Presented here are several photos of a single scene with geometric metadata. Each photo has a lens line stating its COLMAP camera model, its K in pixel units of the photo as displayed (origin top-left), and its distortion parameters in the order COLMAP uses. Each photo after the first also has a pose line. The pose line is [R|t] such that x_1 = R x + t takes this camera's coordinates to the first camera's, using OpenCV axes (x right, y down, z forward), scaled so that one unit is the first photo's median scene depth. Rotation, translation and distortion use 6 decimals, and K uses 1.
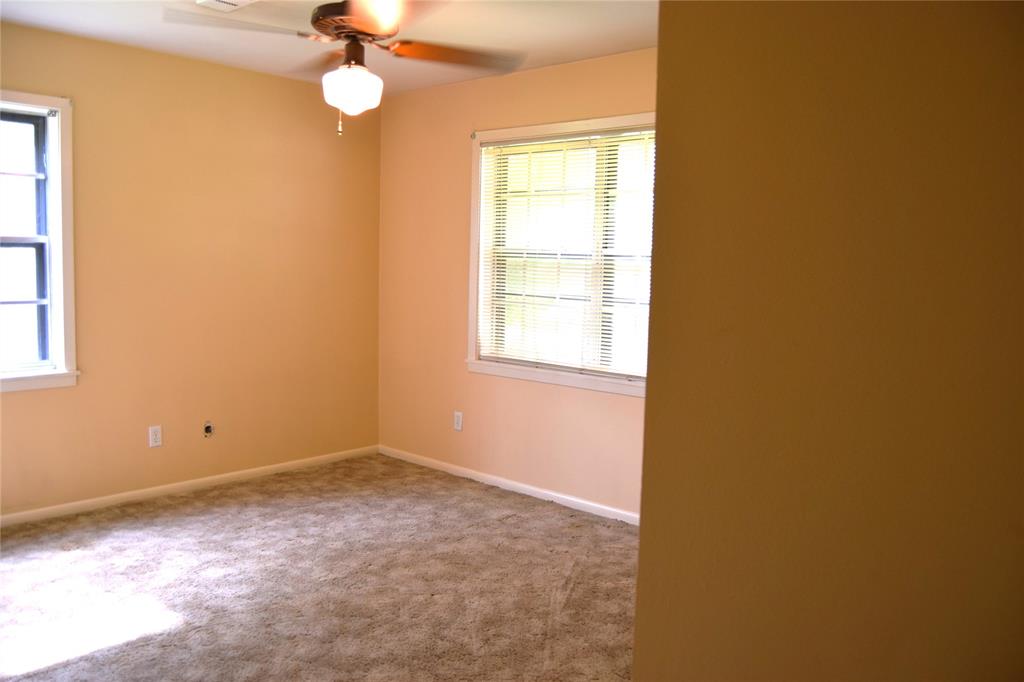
lens RADIAL K [[803.0, 0, 511.2], [0, 803.0, 339.6], [0, 0, 1]] dist [-0.089941, 0.030357]
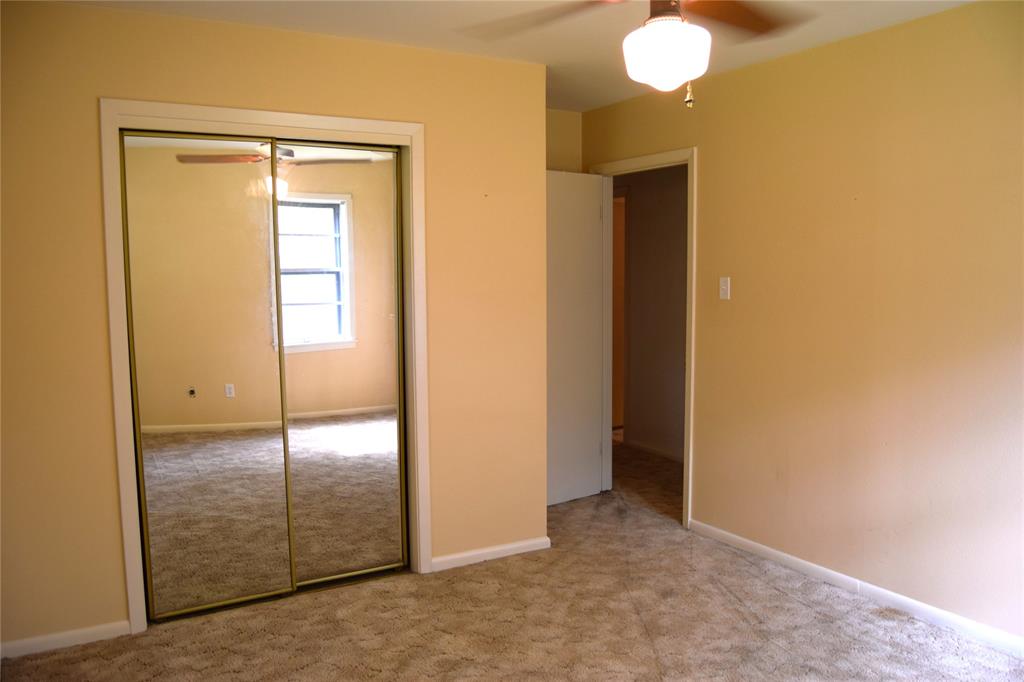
lens RADIAL K [[803.0, 0, 512.5], [0, 803.0, 342.5], [0, 0, 1]] dist [-0.089941, 0.030357]
pose [[0.946442, -0.013181, -0.322604, 0.413330], [0.008118, 0.999822, -0.017034, 0.082564], [0.322771, 0.013502, 0.946381, -0.684253]]
